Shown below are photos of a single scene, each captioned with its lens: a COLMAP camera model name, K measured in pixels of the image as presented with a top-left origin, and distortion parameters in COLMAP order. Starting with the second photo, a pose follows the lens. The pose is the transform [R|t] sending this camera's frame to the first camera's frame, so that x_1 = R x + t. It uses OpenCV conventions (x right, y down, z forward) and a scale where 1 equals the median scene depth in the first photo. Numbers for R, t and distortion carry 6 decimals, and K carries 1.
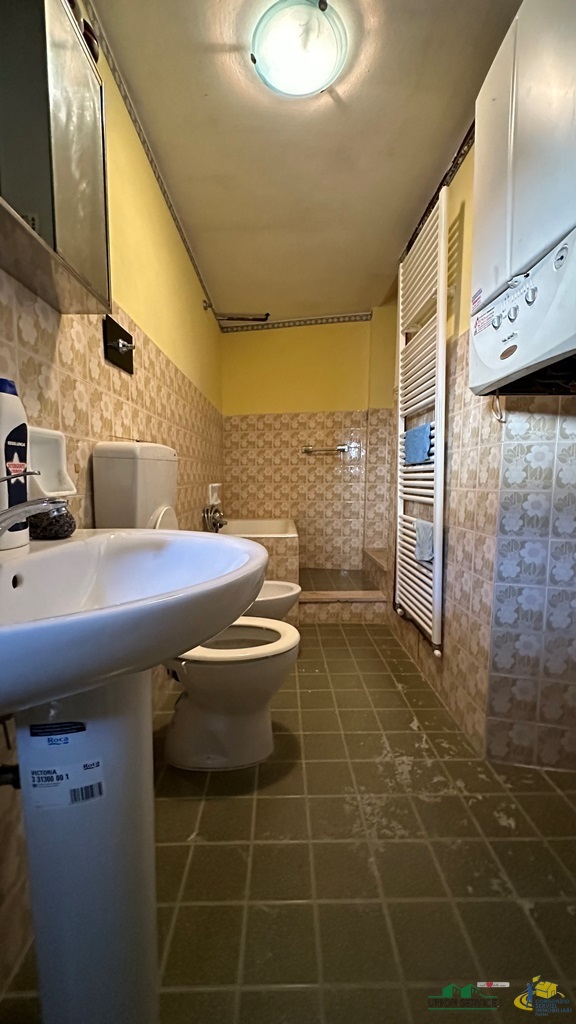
lens RADIAL K [[407.0, 0, 288.0], [0, 407.0, 512.0], [0, 0, 1]] dist [-0.003067, 0.000630]
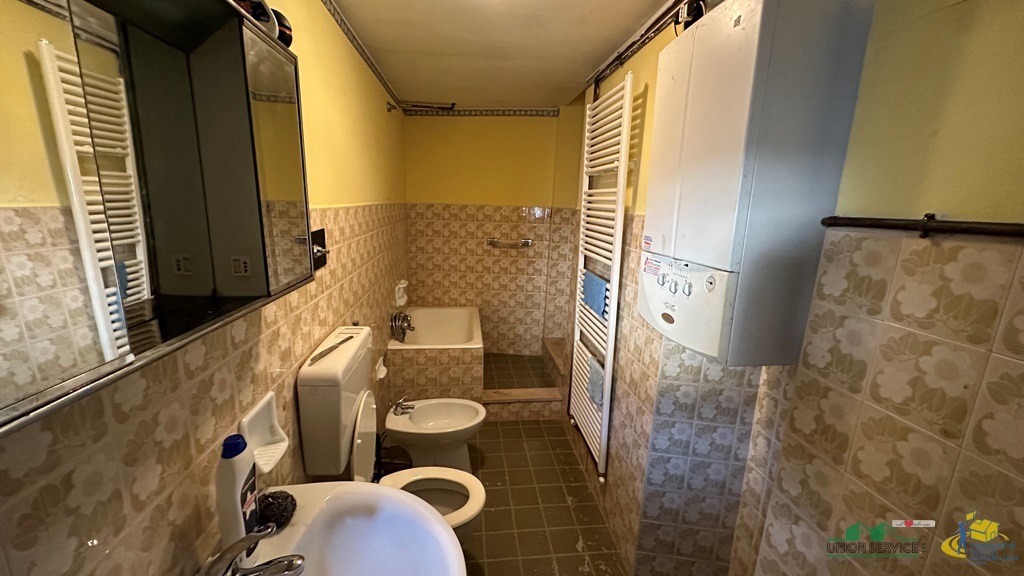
lens RADIAL K [[407.0, 0, 512.4], [0, 407.0, 288.9], [0, 0, 1]] dist [-0.003067, 0.000630]
pose [[0.994581, 0.007869, 0.103665, -0.009806], [-0.021369, 0.991314, 0.129772, -0.216508], [-0.101743, -0.131284, 0.986110, -0.037410]]
